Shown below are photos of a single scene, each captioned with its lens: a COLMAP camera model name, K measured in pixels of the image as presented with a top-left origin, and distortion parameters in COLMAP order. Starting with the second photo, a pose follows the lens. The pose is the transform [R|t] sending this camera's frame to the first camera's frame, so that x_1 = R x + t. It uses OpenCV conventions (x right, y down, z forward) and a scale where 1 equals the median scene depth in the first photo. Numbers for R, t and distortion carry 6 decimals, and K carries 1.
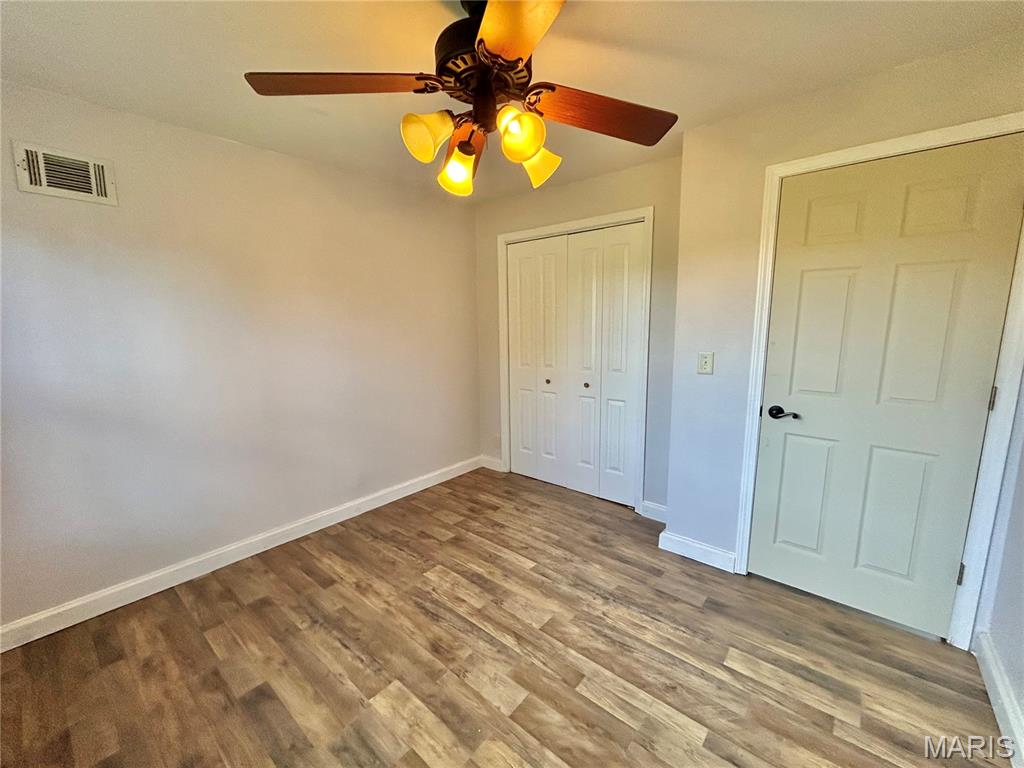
lens RADIAL K [[414.4, 0, 497.1], [0, 414.4, 393.7], [0, 0, 1]] dist [0.007740, 0.000215]
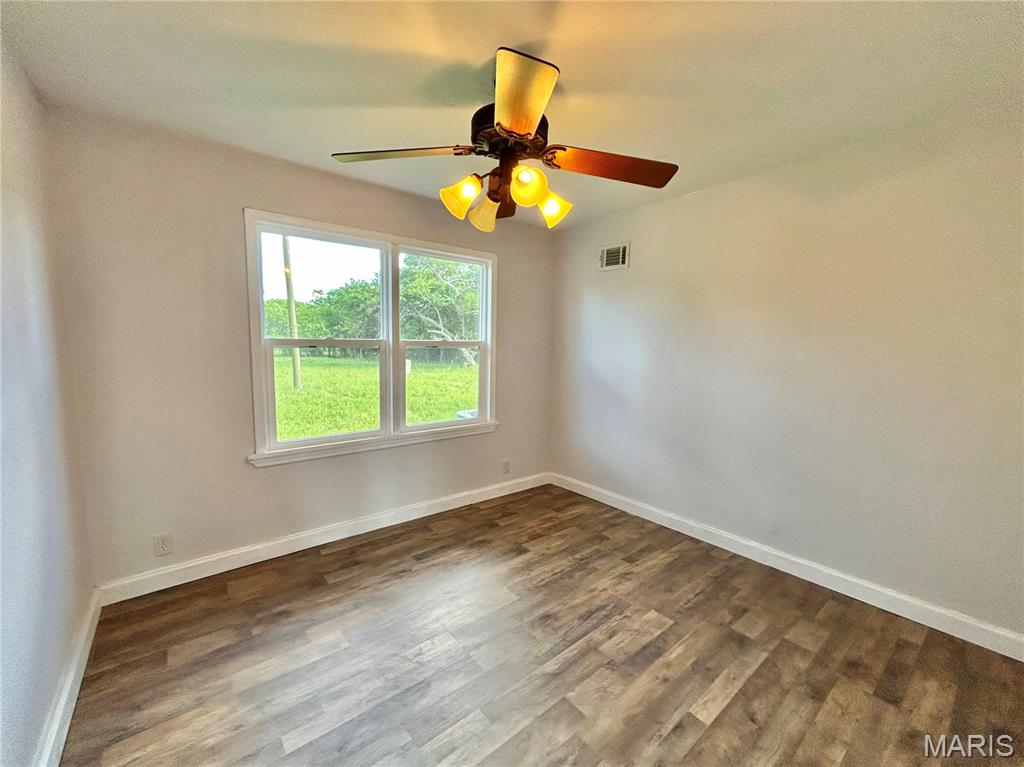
lens RADIAL K [[418.5, 0, 509.0], [0, 418.5, 383.1], [0, 0, 1]] dist [0.002136, -0.000905]
pose [[-0.164315, 0.110217, -0.980231, 0.779212], [-0.177435, 0.974226, 0.139285, -0.134010], [0.970318, 0.196813, -0.140524, 0.781071]]
